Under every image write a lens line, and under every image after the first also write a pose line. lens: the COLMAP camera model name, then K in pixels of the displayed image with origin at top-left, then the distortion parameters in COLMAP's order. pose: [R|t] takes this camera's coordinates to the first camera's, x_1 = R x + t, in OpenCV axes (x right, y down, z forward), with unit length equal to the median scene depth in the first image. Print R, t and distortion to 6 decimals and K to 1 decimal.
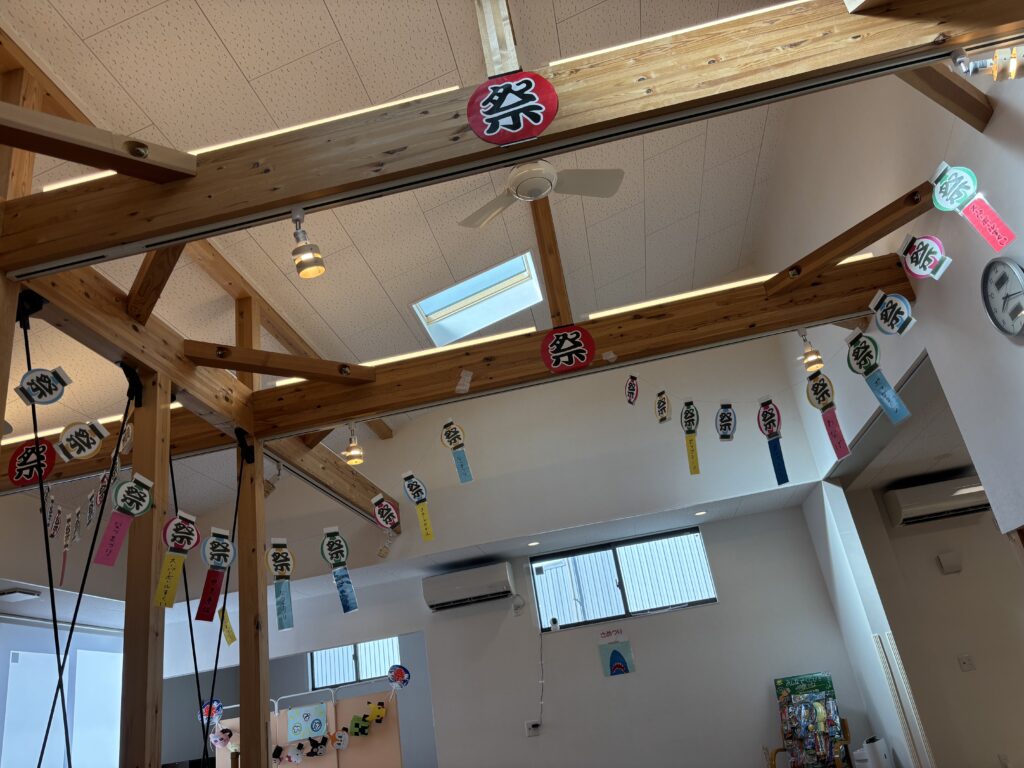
lens RADIAL K [[783.0, 0, 512.0], [0, 783.0, 384.0], [0, 0, 1]] dist [0.009574, 0.007409]
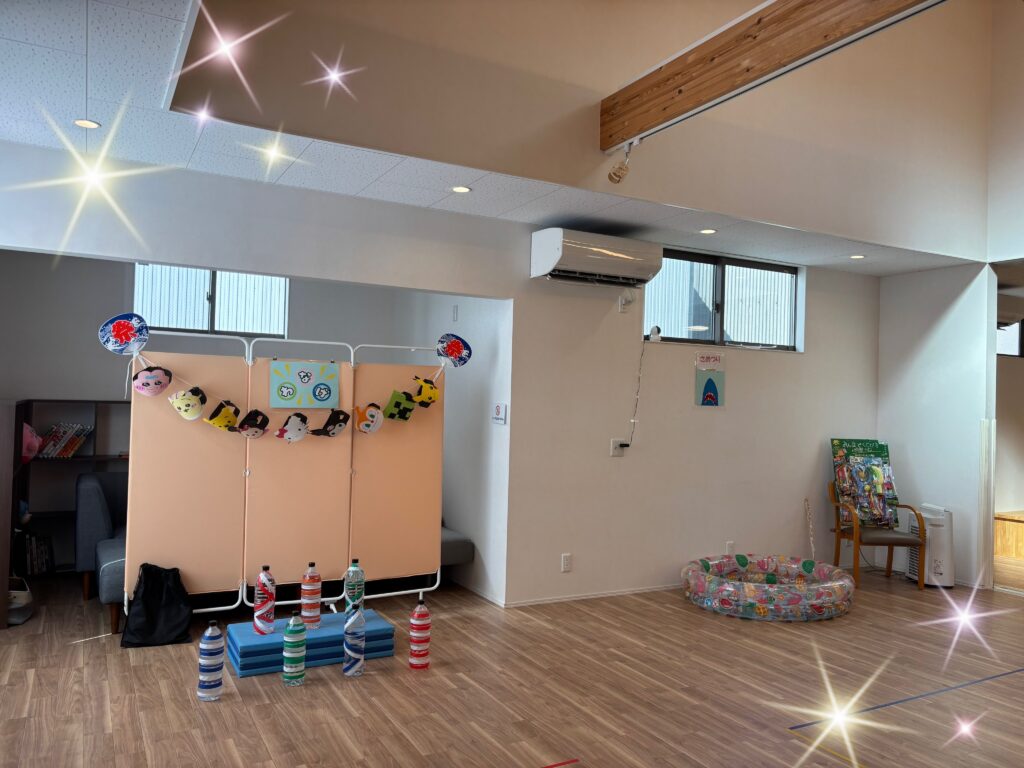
lens RADIAL K [[783.0, 0, 512.0], [0, 783.0, 384.0], [0, 0, 1]] dist [0.009574, 0.007409]
pose [[0.774396, 0.185543, 0.604884, -0.532626], [-0.377727, 0.902543, 0.206734, 0.243803], [-0.507575, -0.388575, 0.769010, 0.442253]]
